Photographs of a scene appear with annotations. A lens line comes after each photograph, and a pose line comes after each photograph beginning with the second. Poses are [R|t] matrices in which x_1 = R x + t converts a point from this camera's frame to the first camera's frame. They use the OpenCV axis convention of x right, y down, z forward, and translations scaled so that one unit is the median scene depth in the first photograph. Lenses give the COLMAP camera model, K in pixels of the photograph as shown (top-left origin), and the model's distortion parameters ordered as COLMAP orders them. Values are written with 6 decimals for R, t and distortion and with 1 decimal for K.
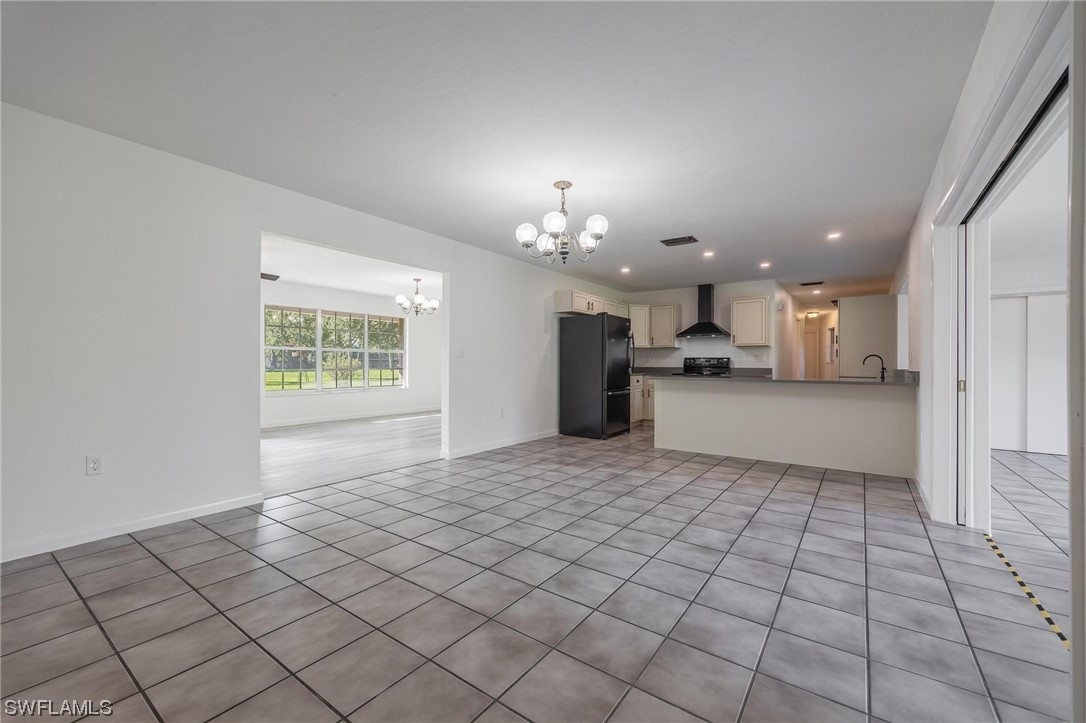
lens RADIAL K [[446.6, 0, 542.4], [0, 446.6, 362.9], [0, 0, 1]] dist [0.000363, -0.000376]
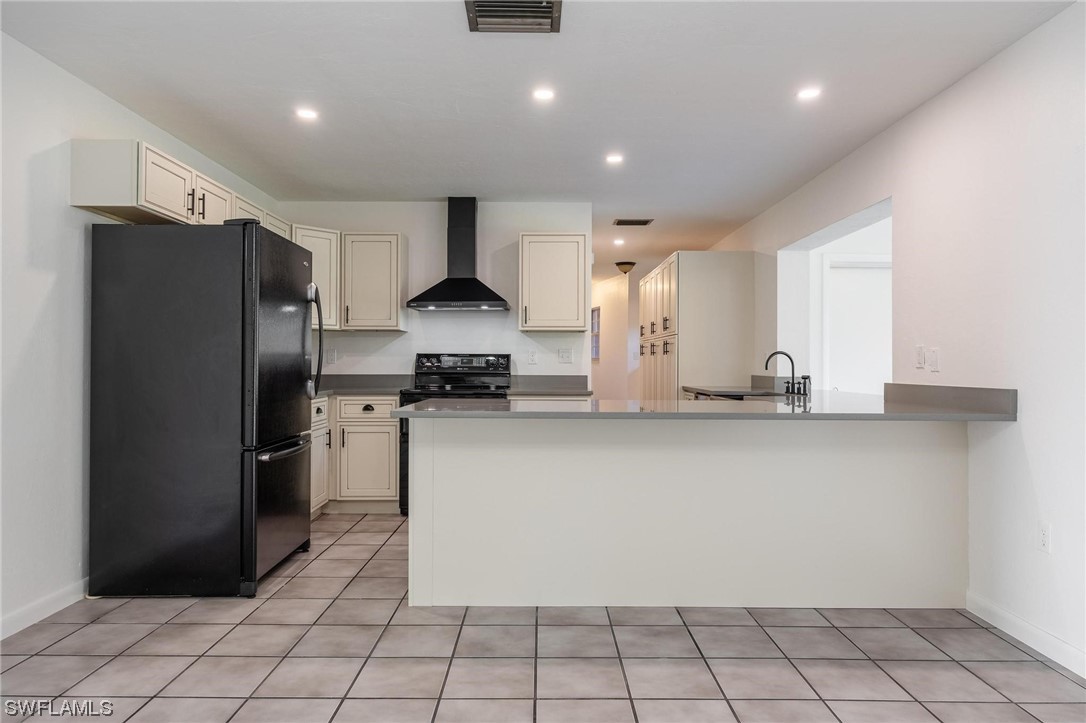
lens RADIAL K [[683.0, 0, 545.2], [0, 683.0, 356.1], [0, 0, 1]] dist [-0.006352, -0.001238]
pose [[0.807109, 0.003544, 0.590392, 0.012990], [-0.000899, 0.999988, -0.004774, -0.006246], [-0.590402, 0.003322, 0.807102, 0.386911]]
